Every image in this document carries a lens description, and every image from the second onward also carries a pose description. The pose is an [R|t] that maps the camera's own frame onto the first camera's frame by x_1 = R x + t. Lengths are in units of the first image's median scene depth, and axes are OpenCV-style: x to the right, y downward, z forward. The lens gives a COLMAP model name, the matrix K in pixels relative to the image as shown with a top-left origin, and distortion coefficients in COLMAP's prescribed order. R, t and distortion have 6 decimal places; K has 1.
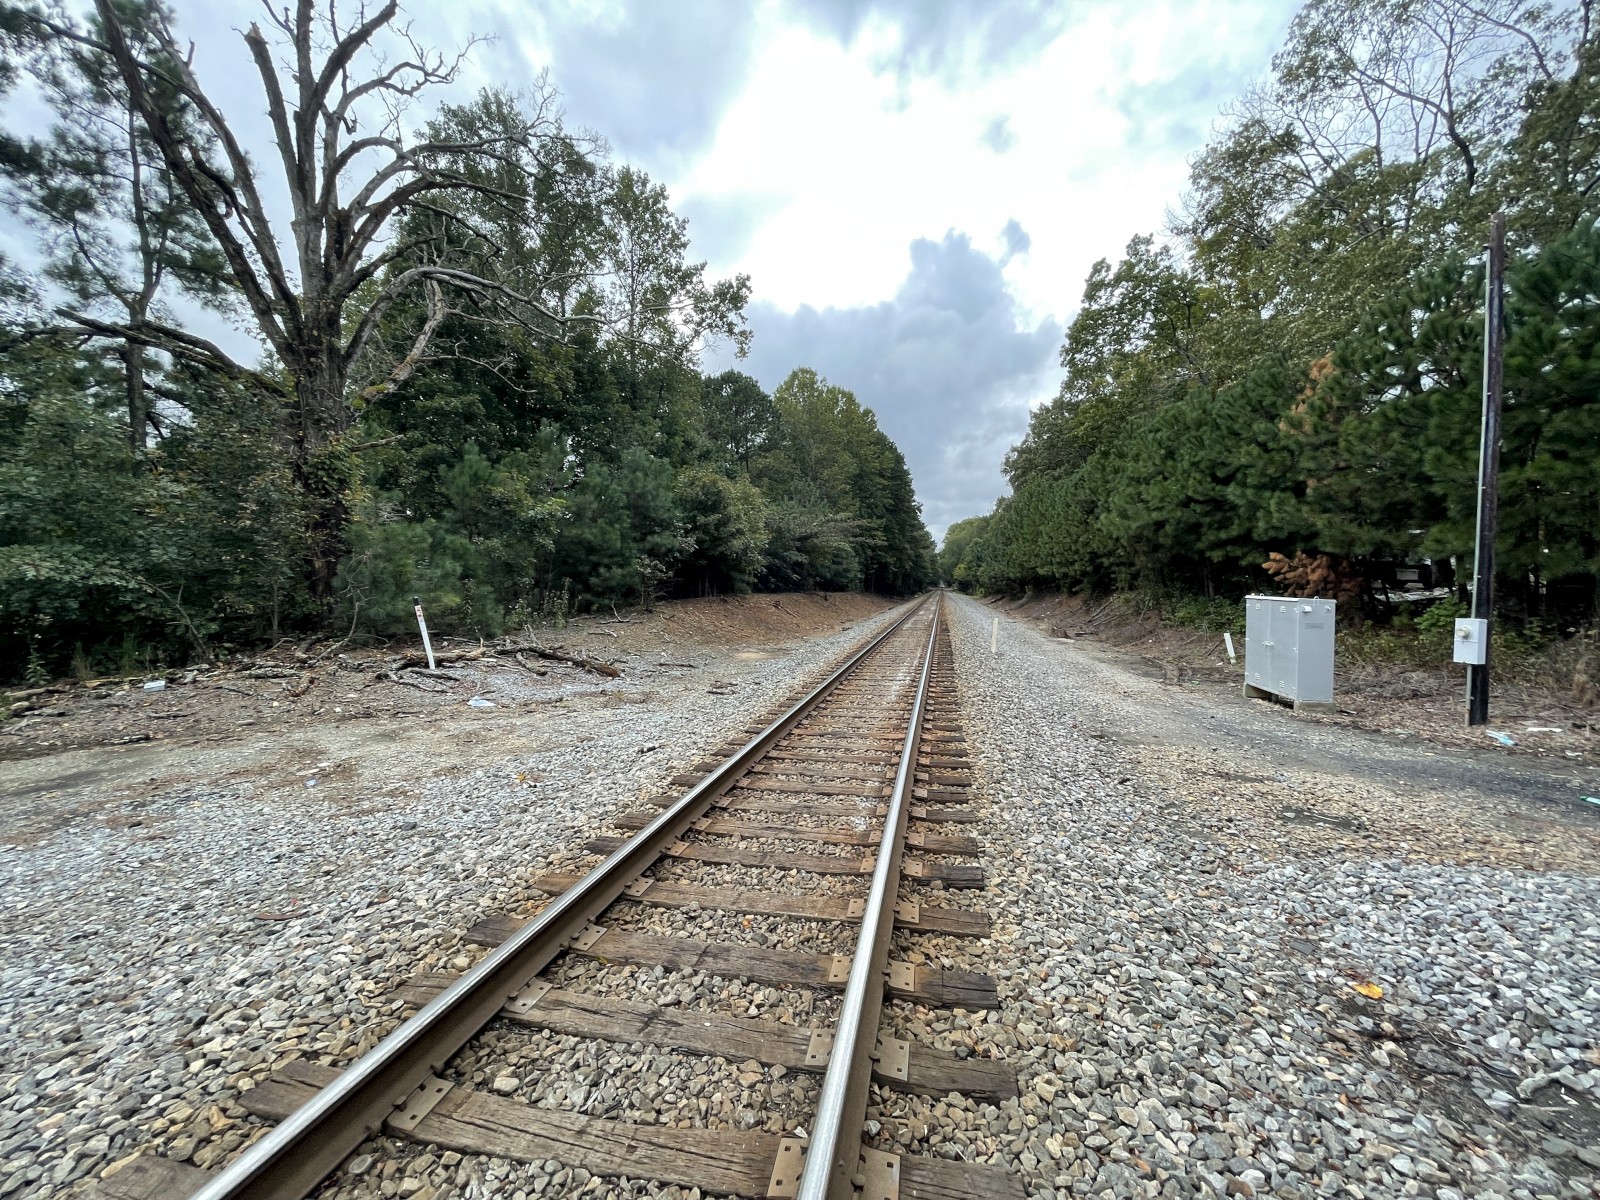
lens RADIAL K [[649.0, 0, 808.3], [0, 649.0, 596.4], [0, 0, 1]] dist [-0.000120, 0.000661]
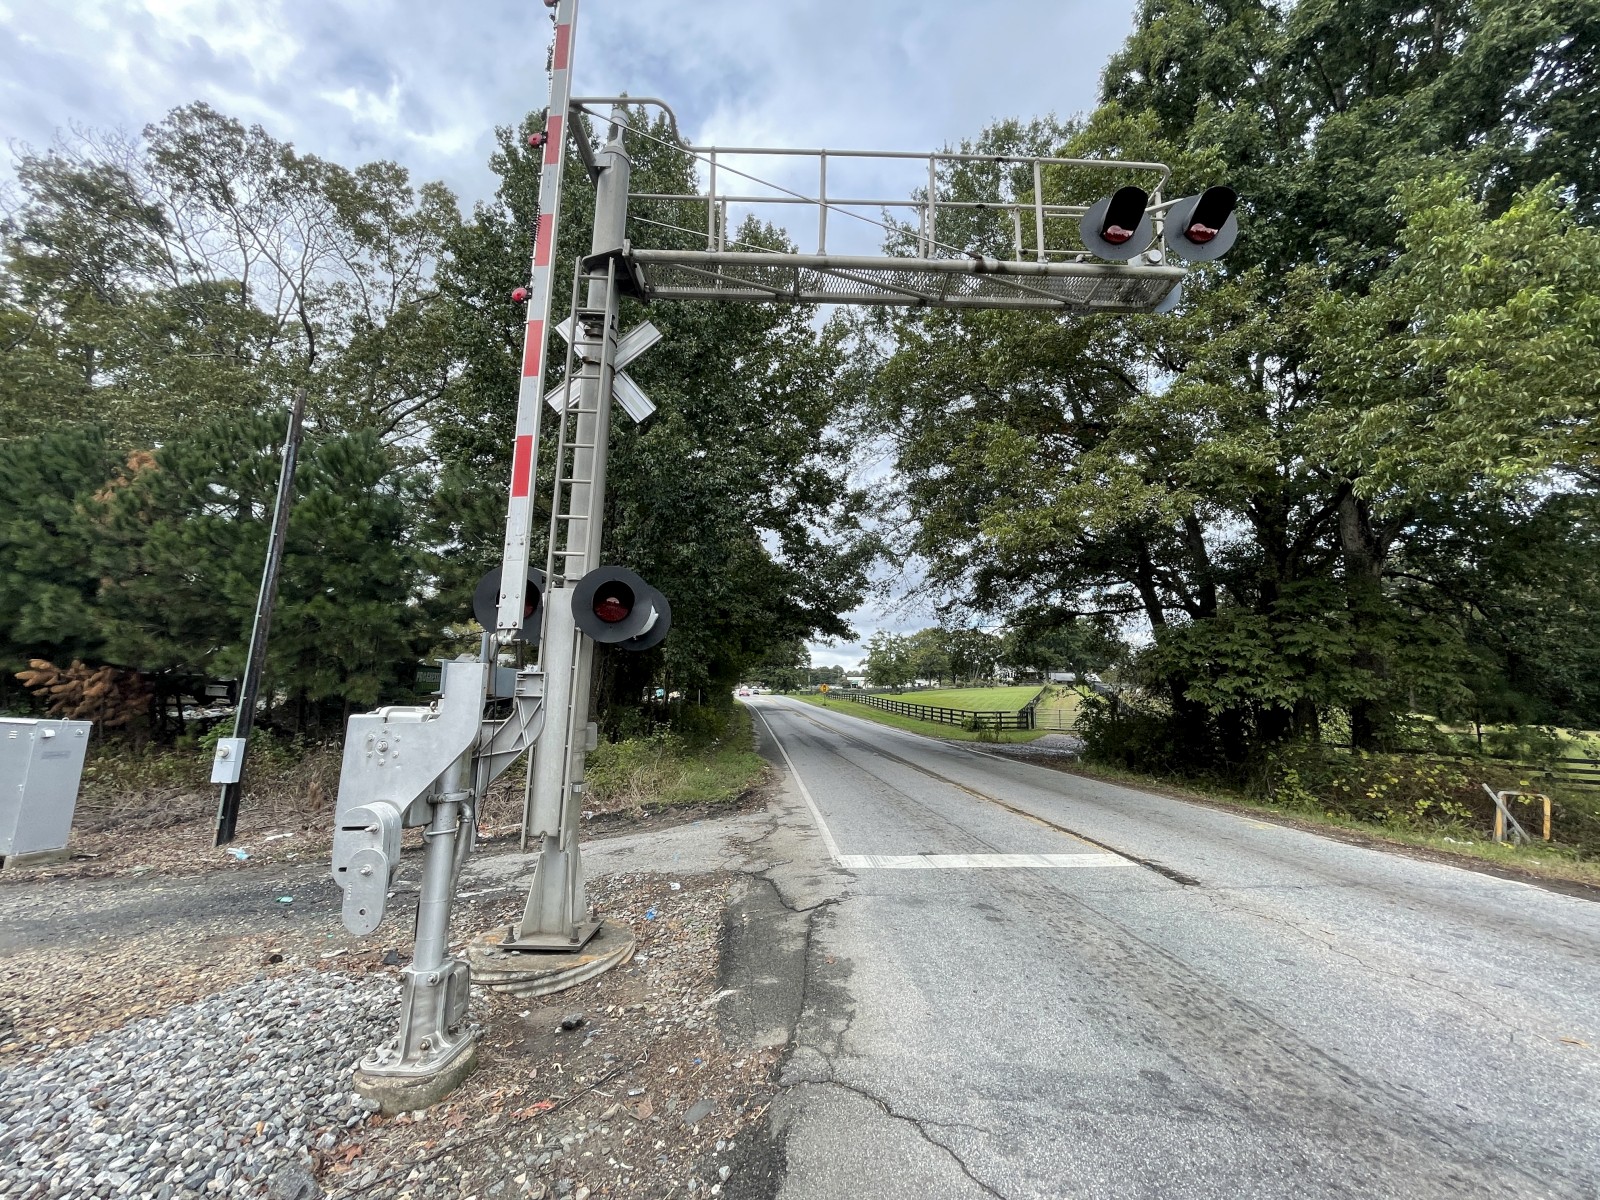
lens RADIAL K [[642.6, 0, 804.4], [0, 642.6, 600.7], [0, 0, 1]] dist [-0.003862, -0.000004]
pose [[0.104723, 0.164386, 0.980821, 0.038057], [0.003484, 0.986178, -0.165656, -0.005614], [-0.994495, 0.020765, 0.102703, -0.013846]]
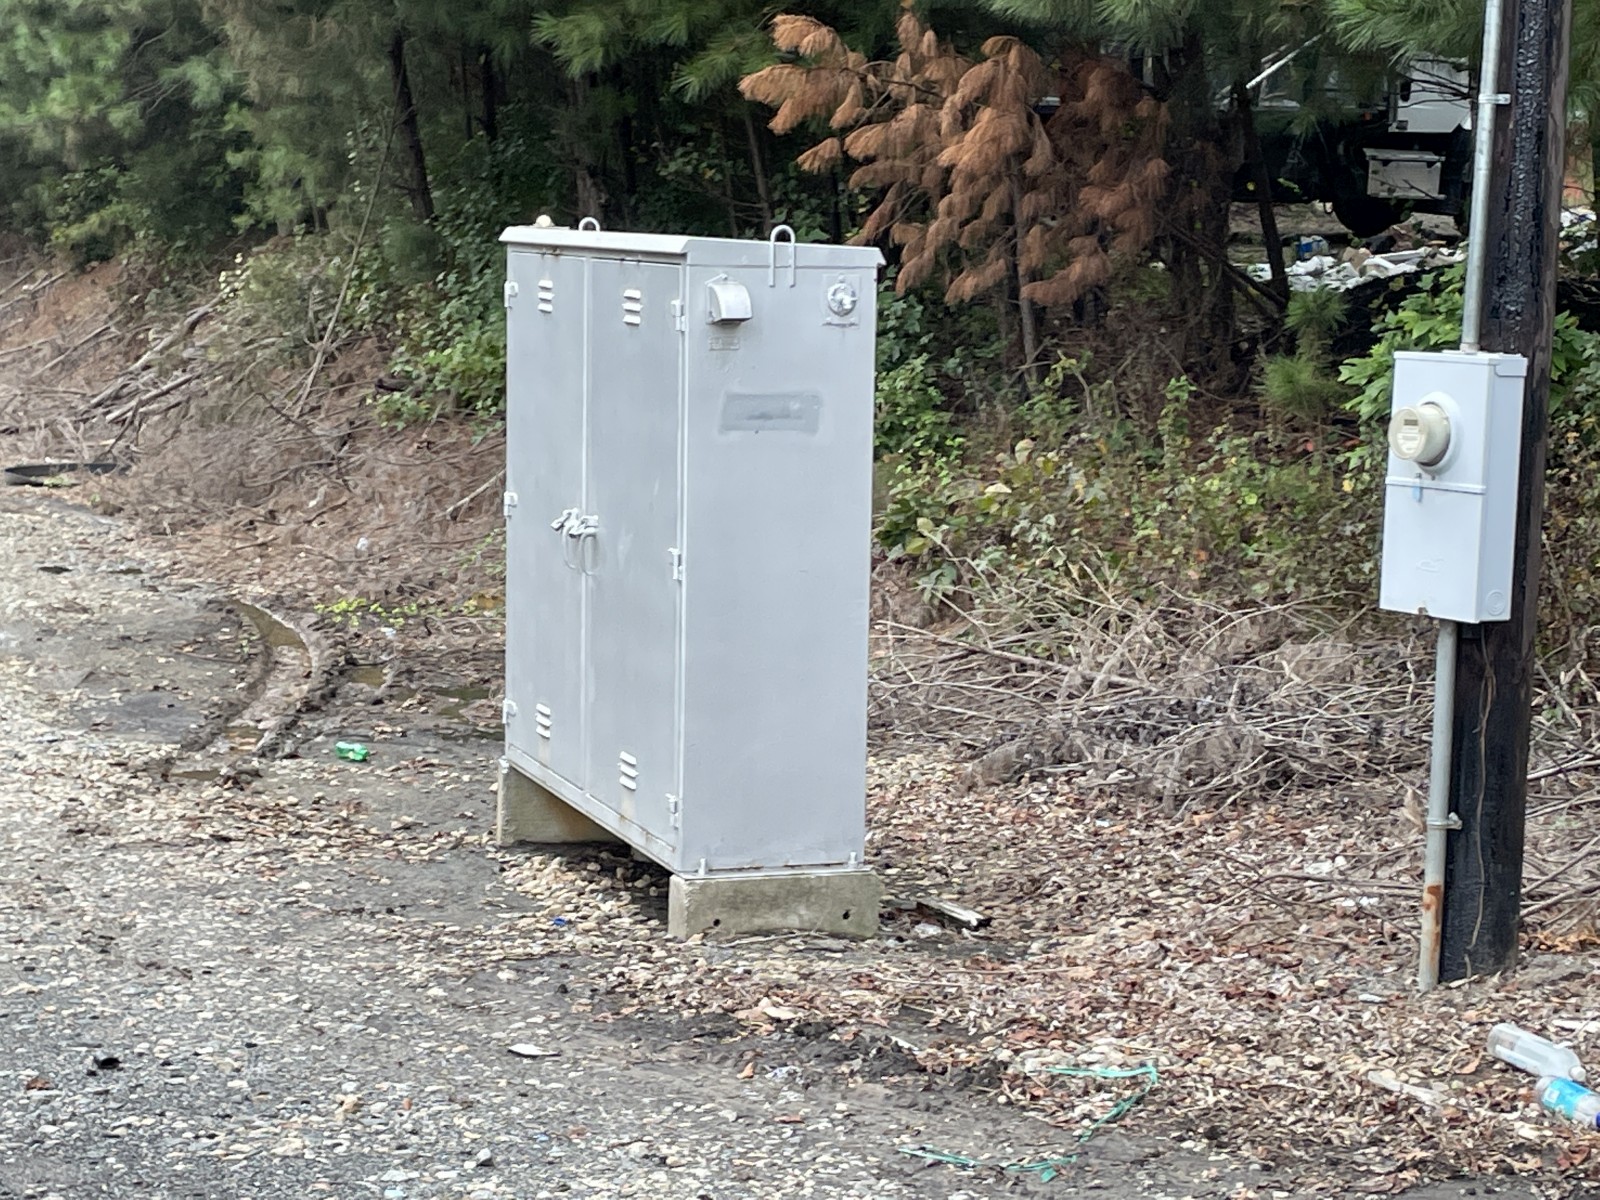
lens RADIAL K [[3244.9, 0, 753.4], [0, 3244.9, 599.1], [0, 0, 1]] dist [0.151249, 0.122793]
pose [[0.863629, -0.043118, 0.502281, 0.237061], [-0.005511, 0.995468, 0.094932, 0.010072], [-0.504099, -0.084754, 0.859477, 0.196156]]
